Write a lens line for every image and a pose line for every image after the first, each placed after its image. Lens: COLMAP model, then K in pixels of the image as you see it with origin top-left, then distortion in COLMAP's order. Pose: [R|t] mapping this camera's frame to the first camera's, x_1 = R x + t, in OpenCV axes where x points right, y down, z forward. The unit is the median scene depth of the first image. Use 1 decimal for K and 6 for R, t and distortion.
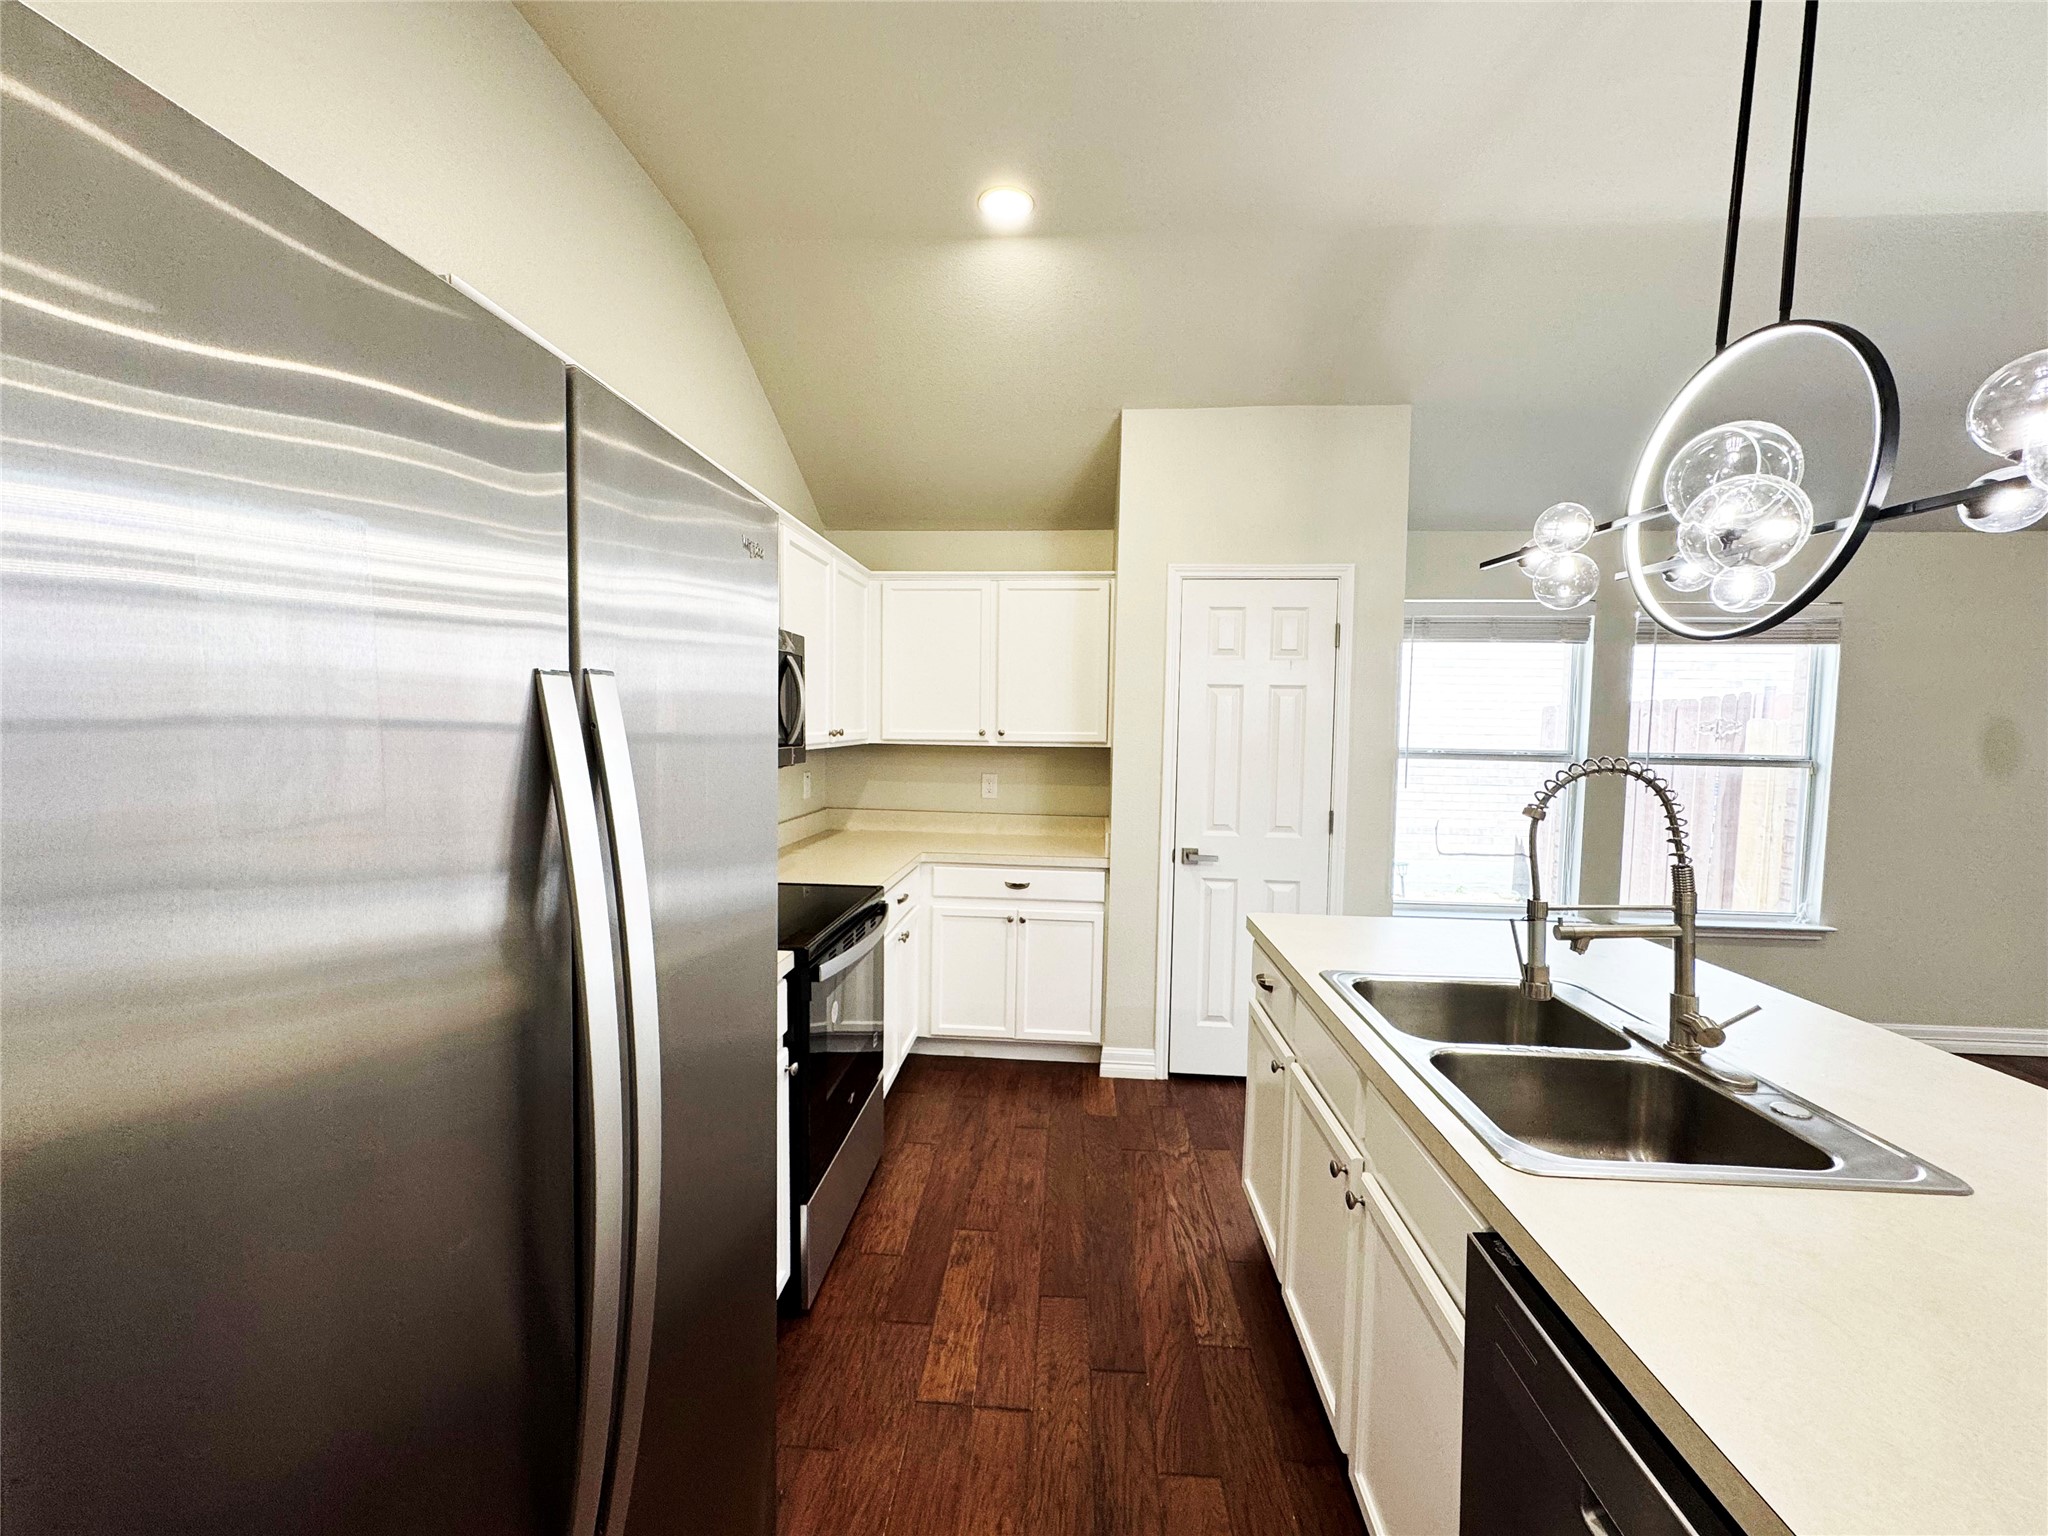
lens RADIAL K [[815.0, 0, 1022.6], [0, 815.0, 769.3], [0, 0, 1]] dist [-0.004855, 0.001662]
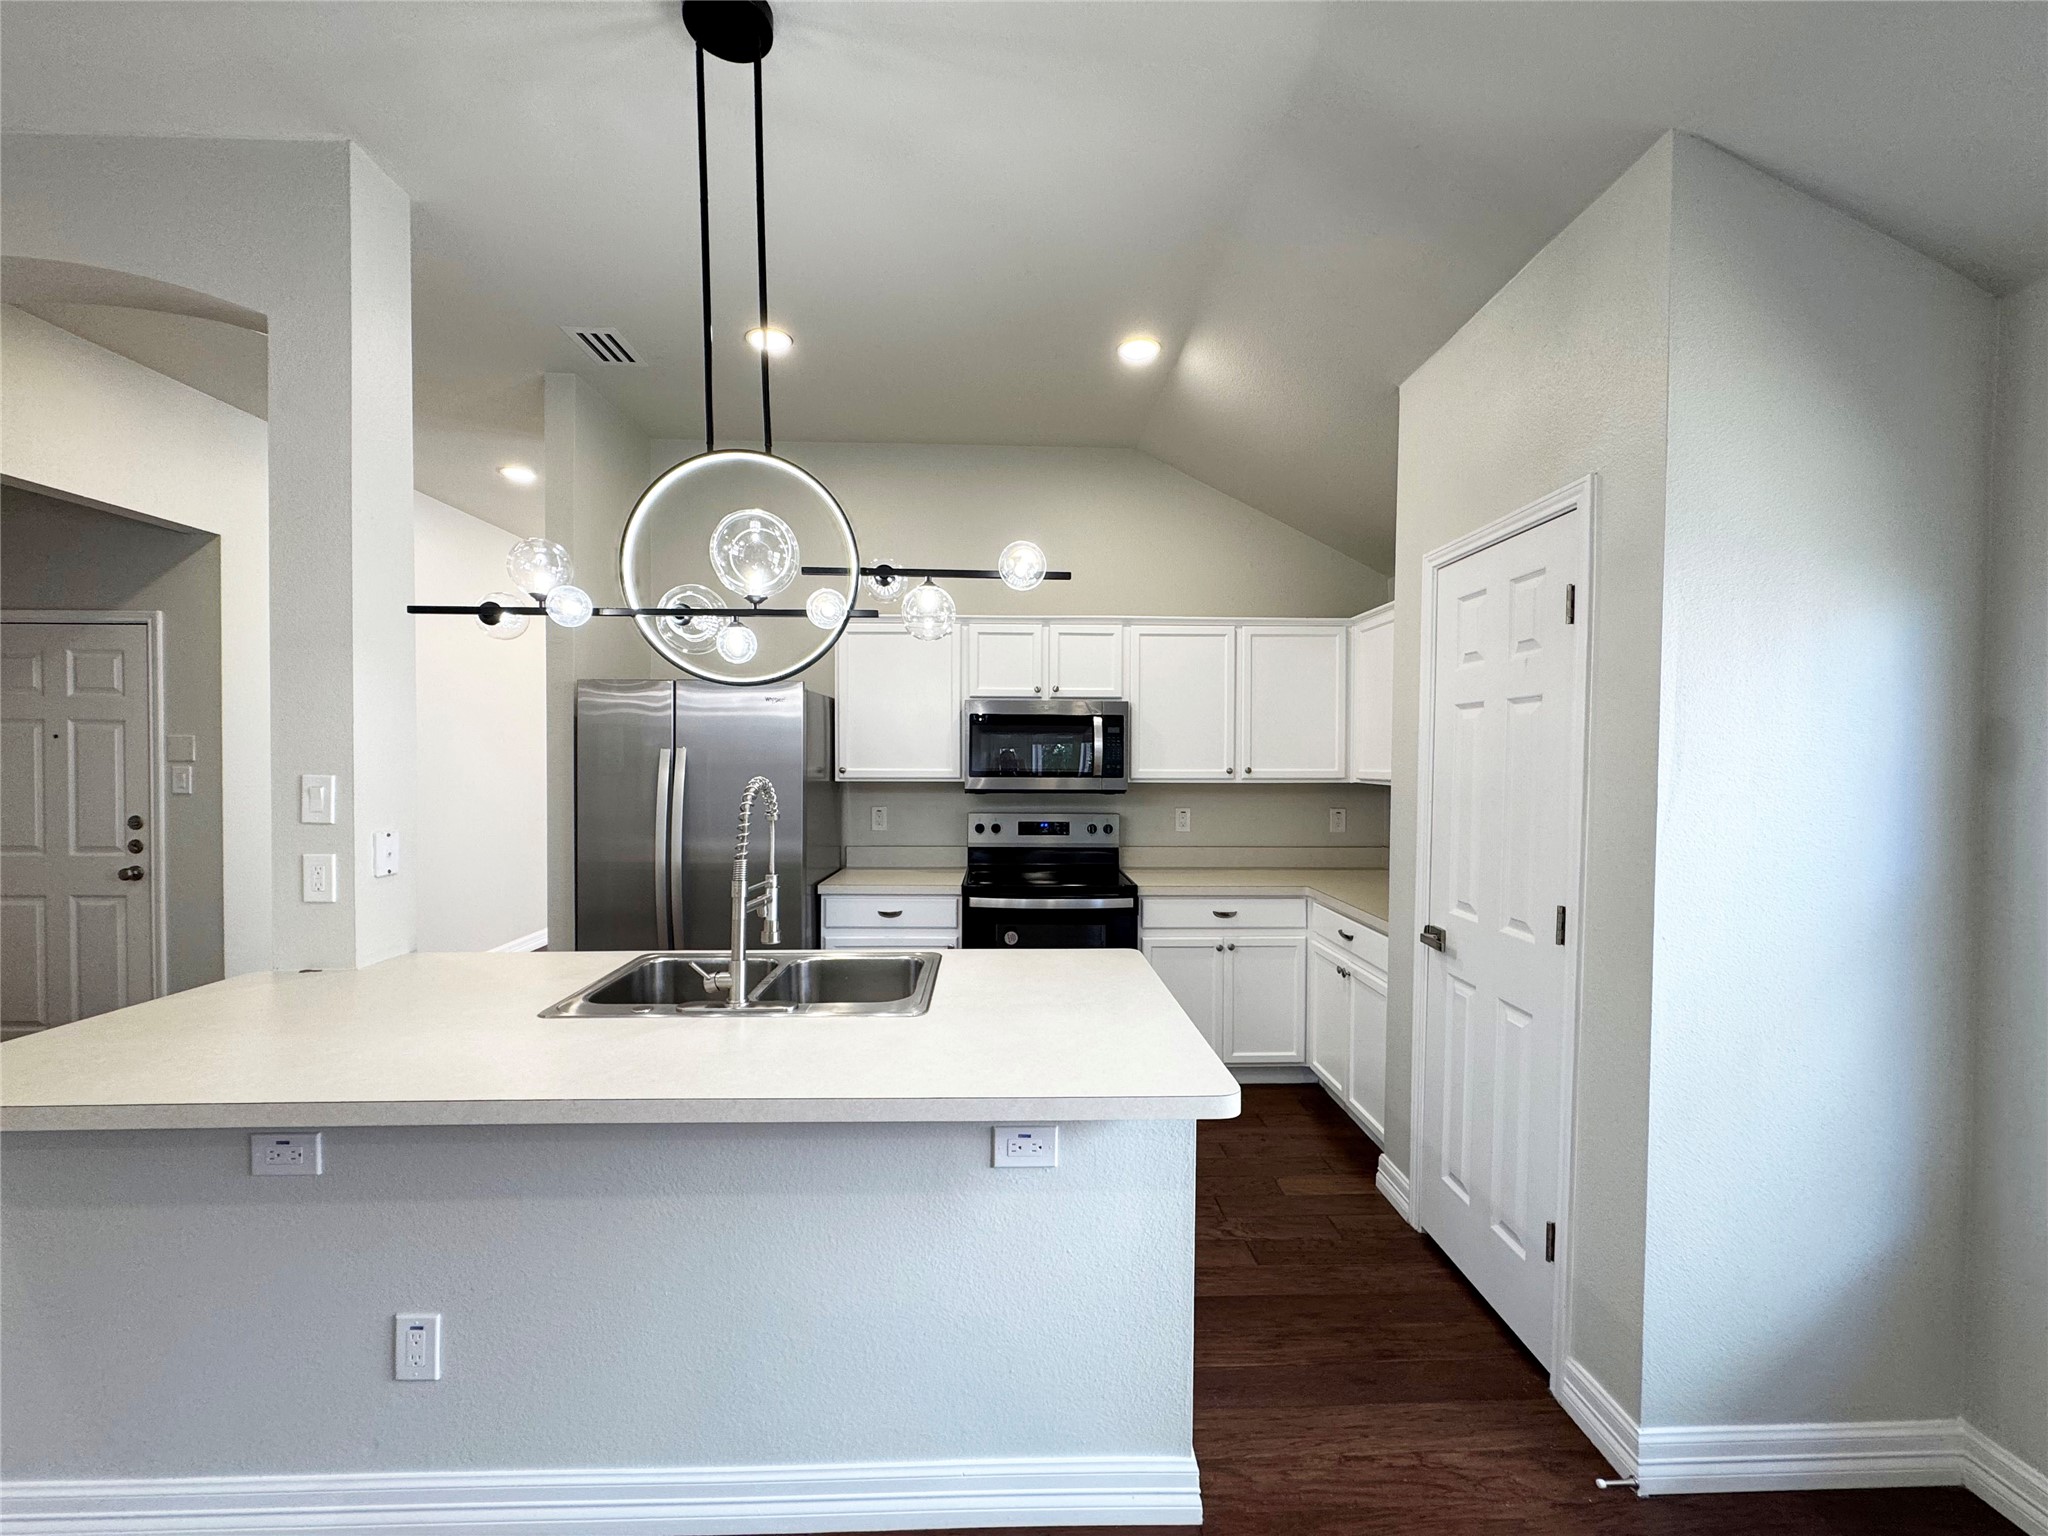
lens RADIAL K [[815.0, 0, 1024.2], [0, 815.0, 766.8], [0, 0, 1]] dist [-0.004855, 0.001662]
pose [[0.102595, -0.003184, -0.994718, 1.231817], [-0.059145, 0.998206, -0.009295, -0.026378], [0.992963, 0.059786, 0.102223, 0.748331]]
